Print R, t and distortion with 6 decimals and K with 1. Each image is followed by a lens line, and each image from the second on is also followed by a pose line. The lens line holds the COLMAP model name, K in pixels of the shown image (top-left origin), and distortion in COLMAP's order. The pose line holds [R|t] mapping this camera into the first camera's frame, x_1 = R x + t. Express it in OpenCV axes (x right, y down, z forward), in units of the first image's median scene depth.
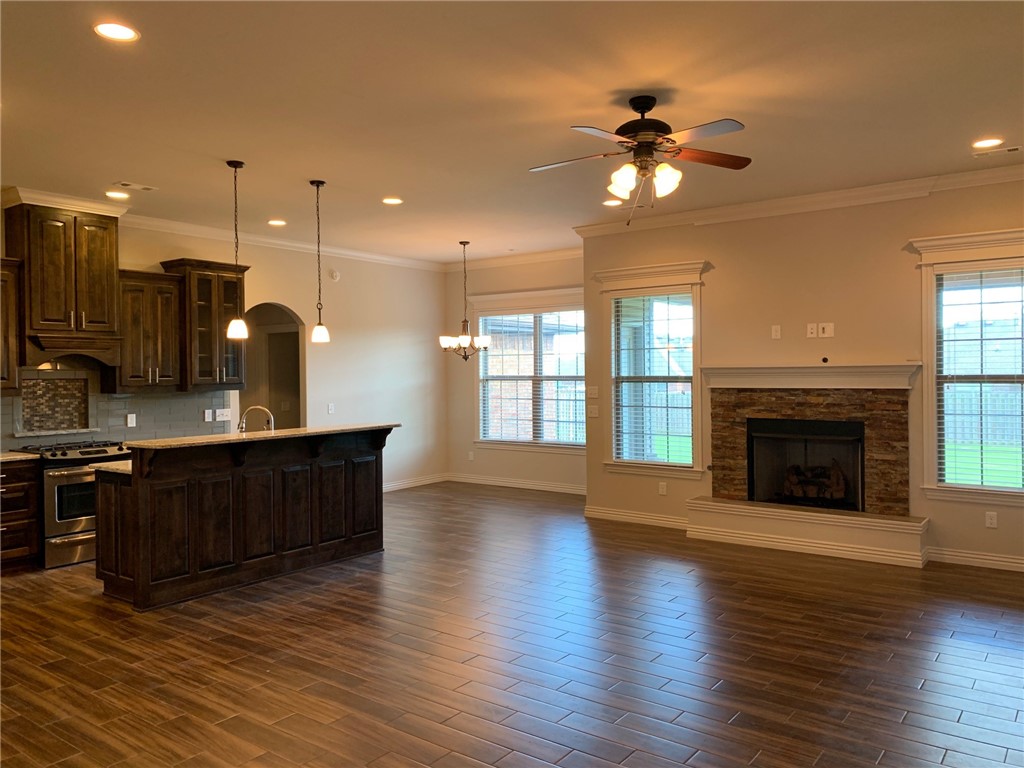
lens RADIAL K [[778.6, 0, 499.4], [0, 778.6, 378.6], [0, 0, 1]] dist [0.039502, -0.047890]
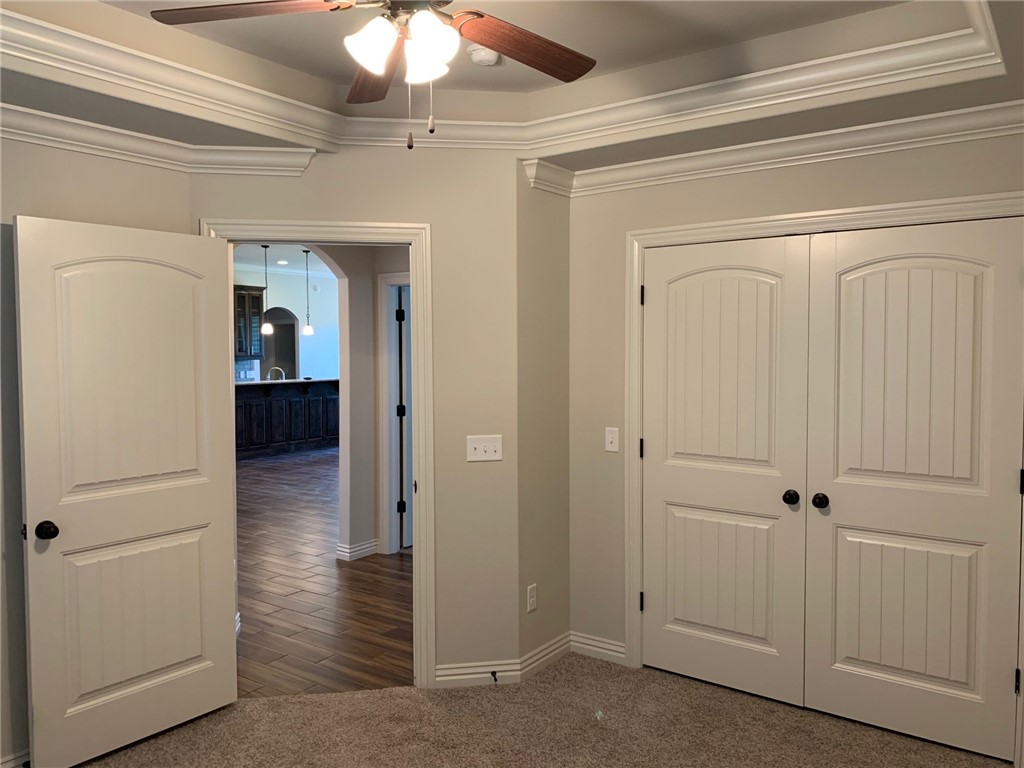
lens RADIAL K [[778.6, 0, 513.6], [0, 778.6, 381.9], [0, 0, 1]] dist [0.039502, -0.047890]
pose [[0.999482, 0.004394, 0.031885, 0.200559], [-0.005503, 0.999380, 0.034779, 0.000549], [-0.031713, -0.034936, 0.998886, -0.879740]]
